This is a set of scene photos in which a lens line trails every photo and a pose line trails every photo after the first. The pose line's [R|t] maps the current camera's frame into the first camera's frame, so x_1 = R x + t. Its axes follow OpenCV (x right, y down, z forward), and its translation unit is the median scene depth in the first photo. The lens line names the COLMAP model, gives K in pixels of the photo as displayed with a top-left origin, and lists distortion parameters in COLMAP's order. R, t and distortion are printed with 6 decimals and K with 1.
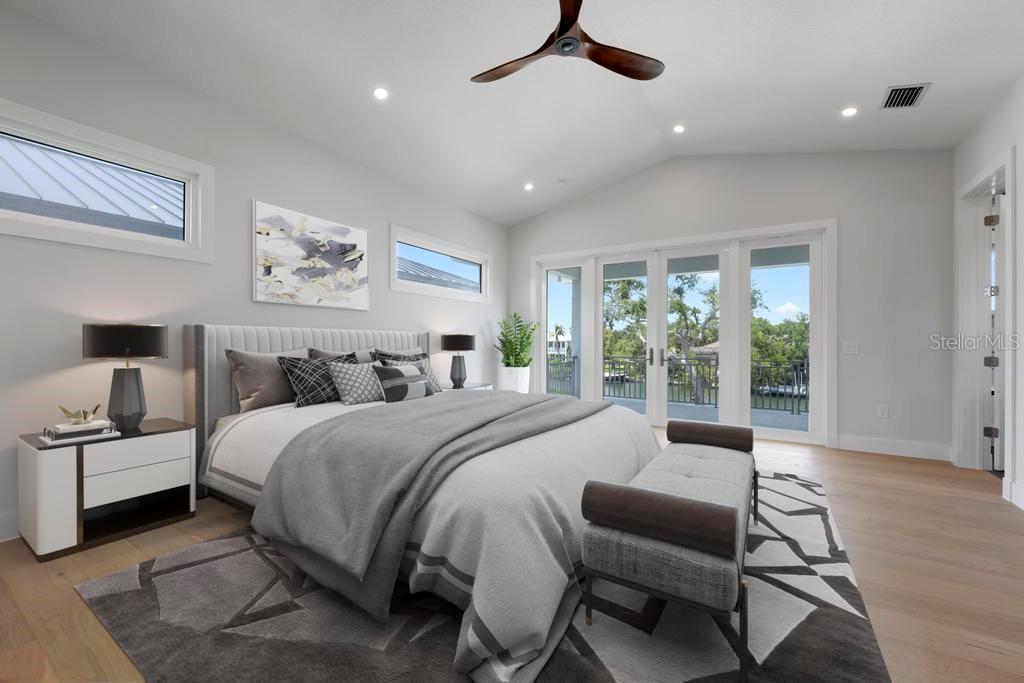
lens RADIAL K [[400.5, 0, 512.7], [0, 400.5, 342.1], [0, 0, 1]] dist [-0.002834, -0.001385]
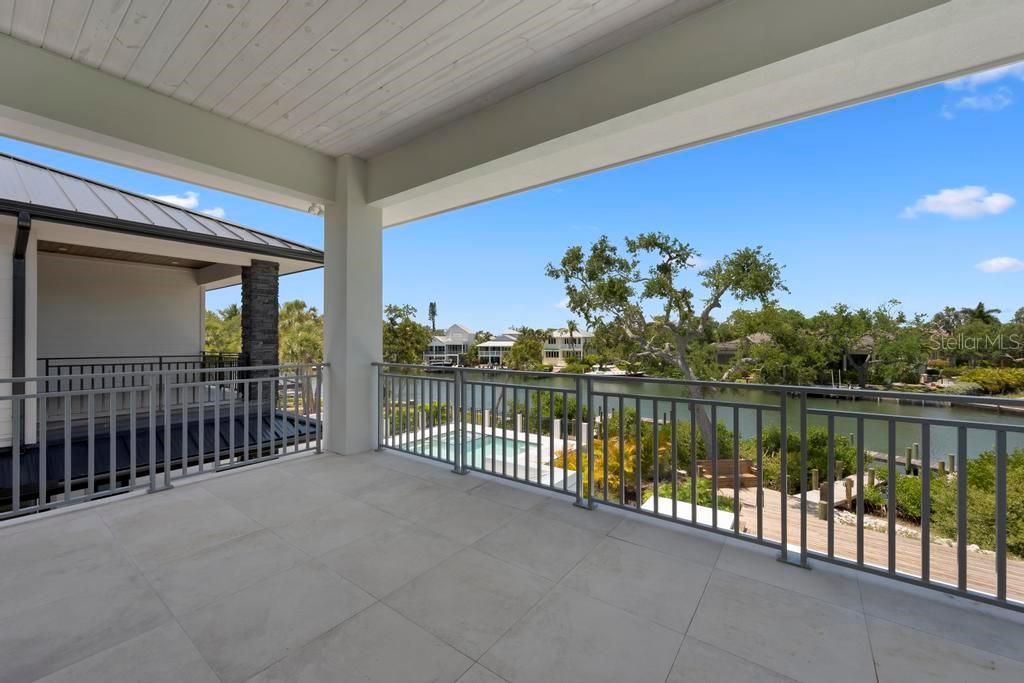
lens RADIAL K [[400.5, 0, 515.5], [0, 400.5, 335.9], [0, 0, 1]] dist [-0.002834, -0.001385]
pose [[0.998248, -0.007465, -0.058702, 0.609780], [0.007001, 0.999943, -0.008093, 0.012592], [0.058759, 0.007668, 0.998243, 0.793314]]
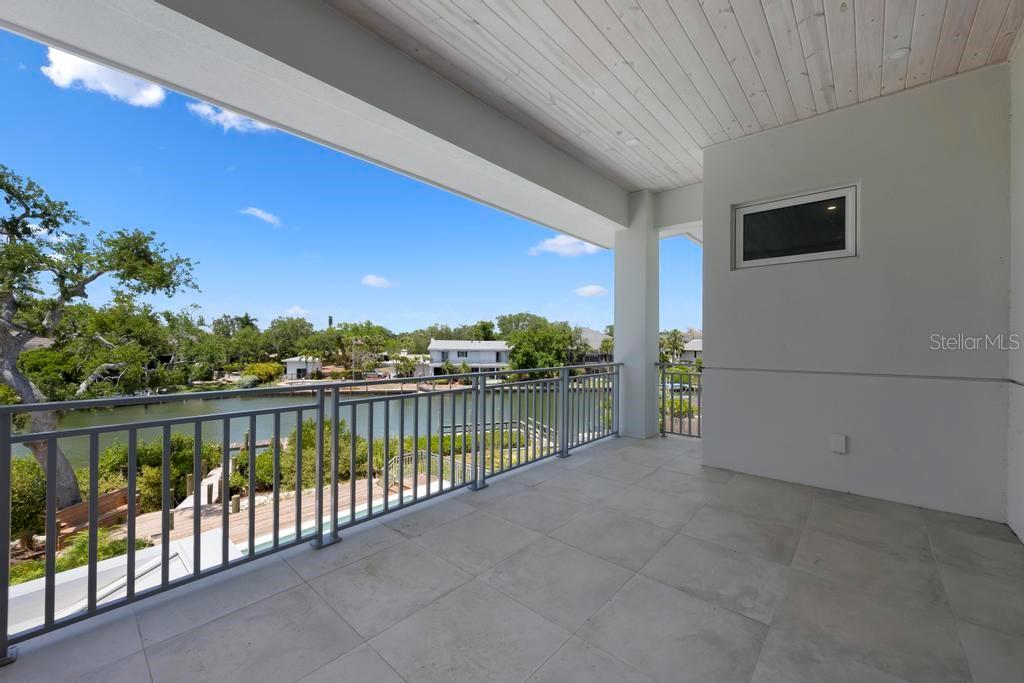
lens RADIAL K [[400.5, 0, 514.6], [0, 400.5, 341.5], [0, 0, 1]] dist [-0.002834, -0.001385]
pose [[0.153850, -0.004274, 0.988085, 0.133479], [-0.003591, 0.999982, 0.004885, 0.009209], [-0.988088, -0.004300, 0.153832, 1.140895]]
